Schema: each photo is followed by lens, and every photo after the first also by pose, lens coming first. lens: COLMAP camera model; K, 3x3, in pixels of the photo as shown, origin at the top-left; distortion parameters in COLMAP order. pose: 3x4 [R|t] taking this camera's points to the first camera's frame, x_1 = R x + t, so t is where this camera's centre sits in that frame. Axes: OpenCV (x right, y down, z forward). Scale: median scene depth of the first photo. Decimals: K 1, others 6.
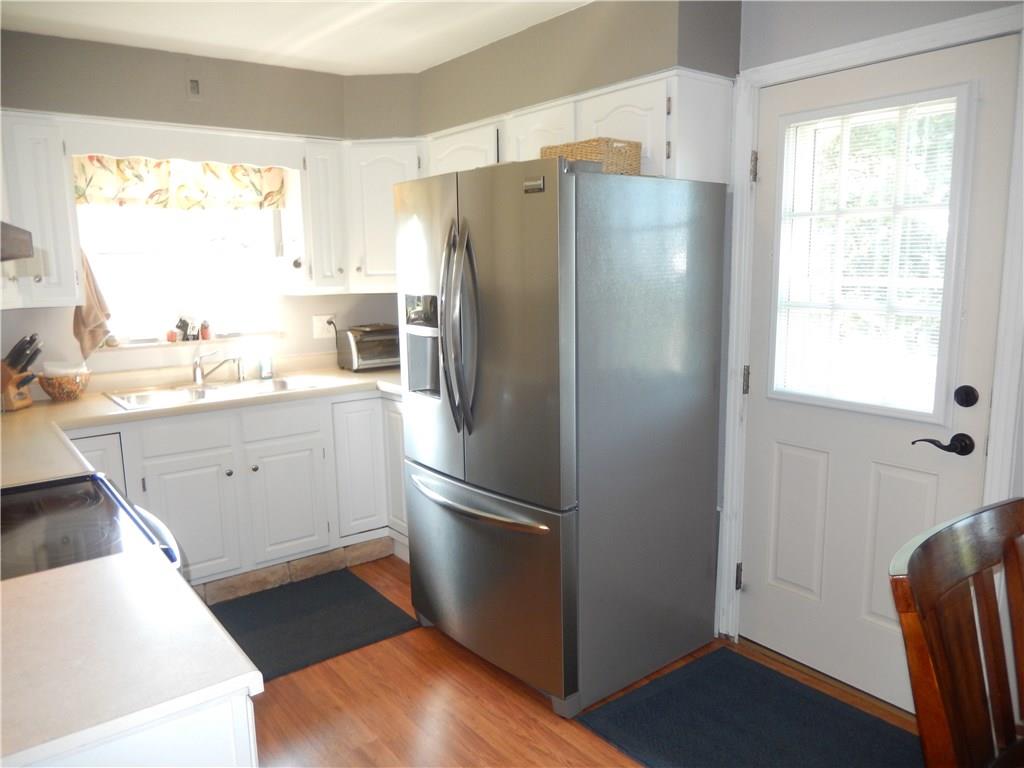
lens RADIAL K [[766.6, 0, 512.0], [0, 766.6, 384.0], [0, 0, 1]] dist [-0.006428, -0.000653]
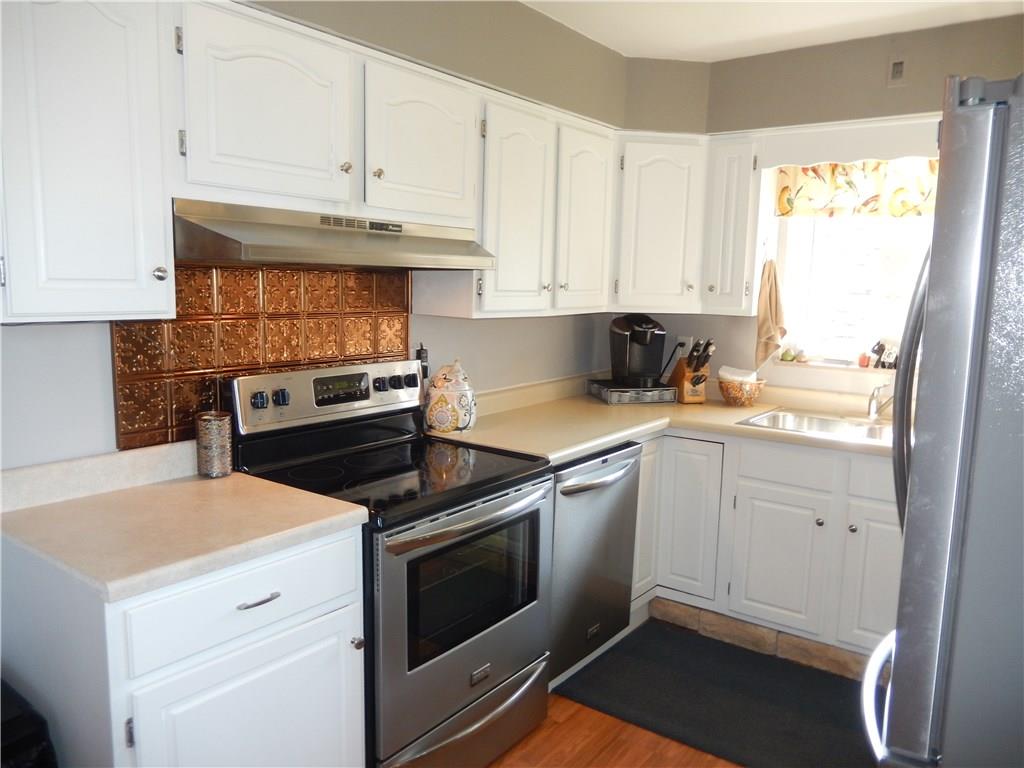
lens RADIAL K [[766.6, 0, 512.0], [0, 766.6, 384.0], [0, 0, 1]] dist [-0.006428, -0.000653]
pose [[0.277266, 0.157914, -0.947727, 0.286309], [-0.174631, 0.978254, 0.111910, -0.063247], [0.944790, 0.134474, 0.298813, 0.350672]]
